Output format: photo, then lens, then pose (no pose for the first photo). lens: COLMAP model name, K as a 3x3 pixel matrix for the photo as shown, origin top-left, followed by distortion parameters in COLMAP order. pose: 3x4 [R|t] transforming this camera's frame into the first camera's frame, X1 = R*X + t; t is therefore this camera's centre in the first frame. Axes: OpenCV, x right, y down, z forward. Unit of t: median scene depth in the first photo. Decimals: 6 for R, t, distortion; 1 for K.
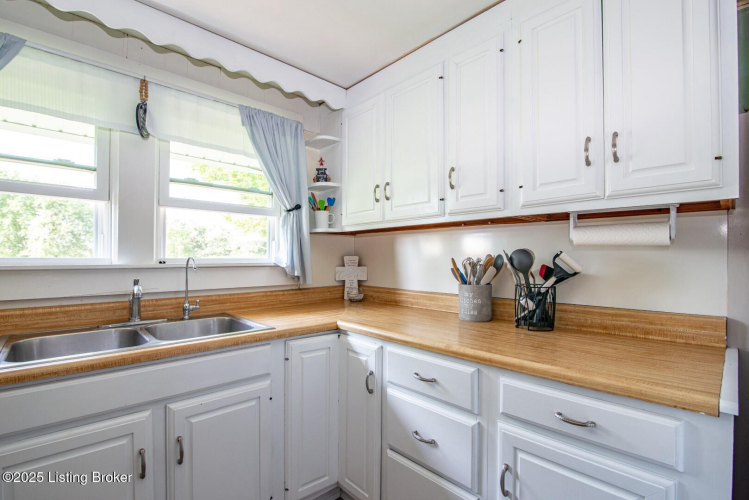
lens RADIAL K [[346.3, 0, 372.5], [0, 346.3, 253.3], [0, 0, 1]] dist [-0.018902, 0.000831]
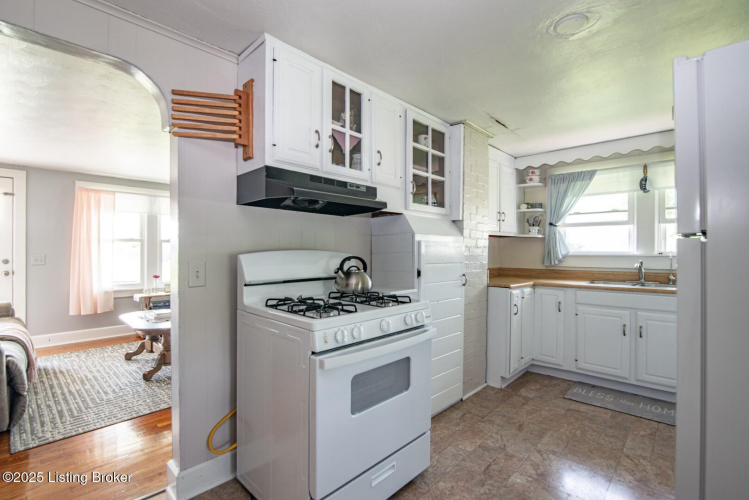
lens RADIAL K [[346.3, 0, 373.1], [0, 346.3, 250.4], [0, 0, 1]] dist [-0.018902, 0.000831]
pose [[0.055504, 0.002568, -0.998455, 1.312194], [0.006237, 0.999976, 0.002918, -0.007414], [0.998439, -0.006389, 0.055487, -0.765146]]
